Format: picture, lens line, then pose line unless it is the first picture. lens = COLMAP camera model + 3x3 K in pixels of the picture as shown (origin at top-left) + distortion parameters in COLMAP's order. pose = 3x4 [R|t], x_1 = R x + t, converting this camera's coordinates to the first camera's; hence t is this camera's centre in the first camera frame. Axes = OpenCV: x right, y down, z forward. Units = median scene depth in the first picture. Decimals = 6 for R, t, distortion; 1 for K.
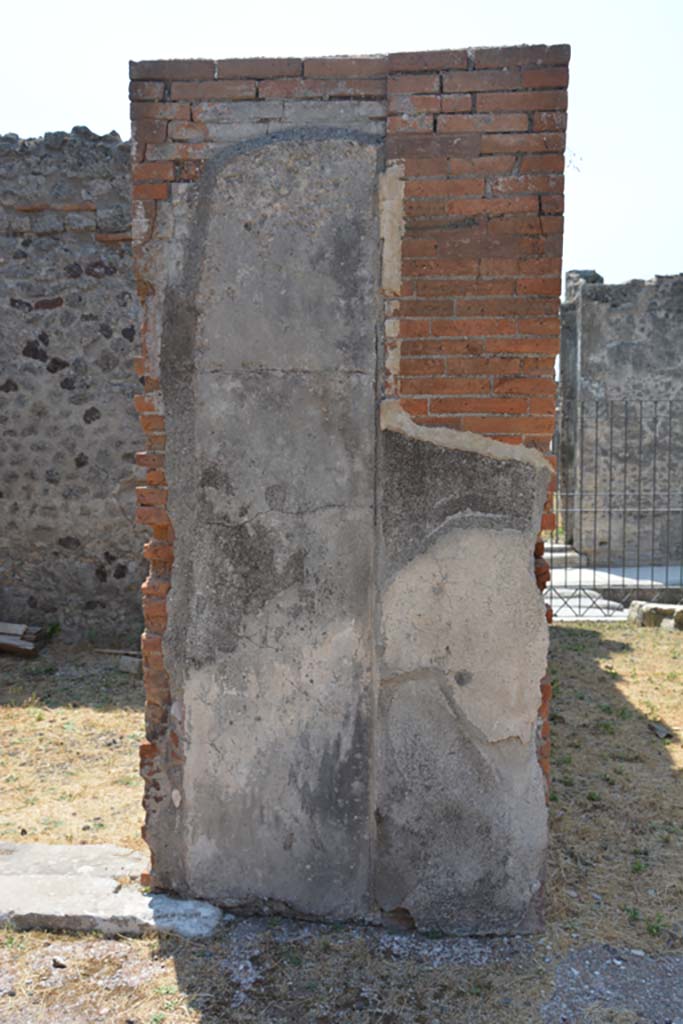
lens RADIAL K [[1029.3, 0, 342.1], [0, 1029.3, 515.5], [0, 0, 1]] dist [0.000146, 0.035058]
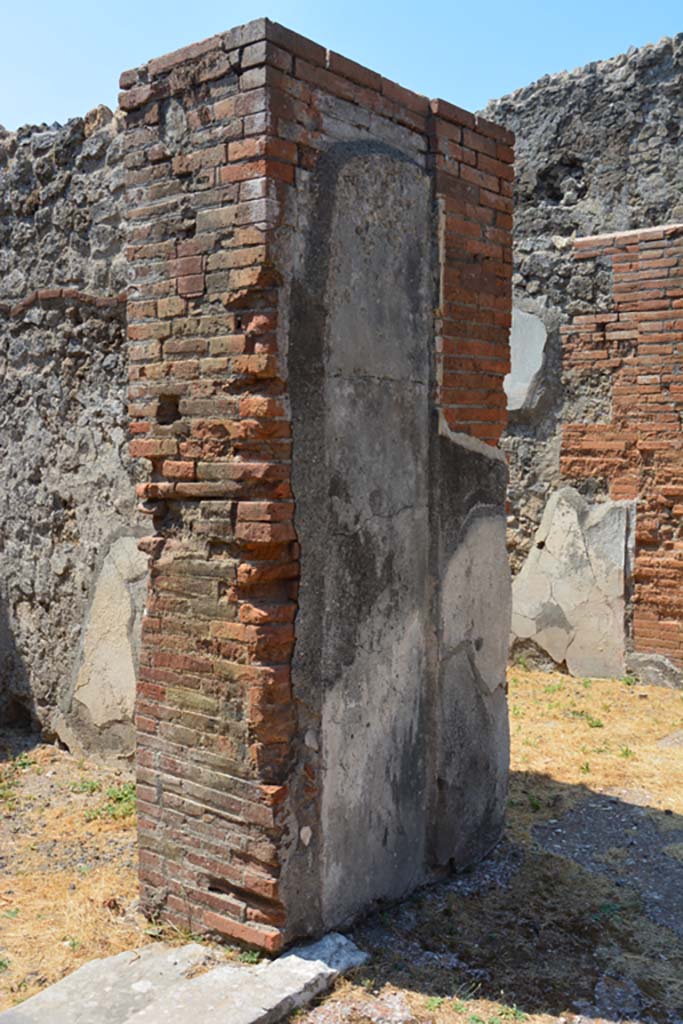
lens RADIAL K [[1029.3, 0, 342.1], [0, 1029.3, 515.5], [0, 0, 1]] dist [0.000146, 0.035058]
pose [[0.521952, -0.073778, 0.849778, -0.946626], [0.071544, 0.996528, 0.042575, -0.050704], [-0.849969, 0.038574, 0.525418, 0.497584]]
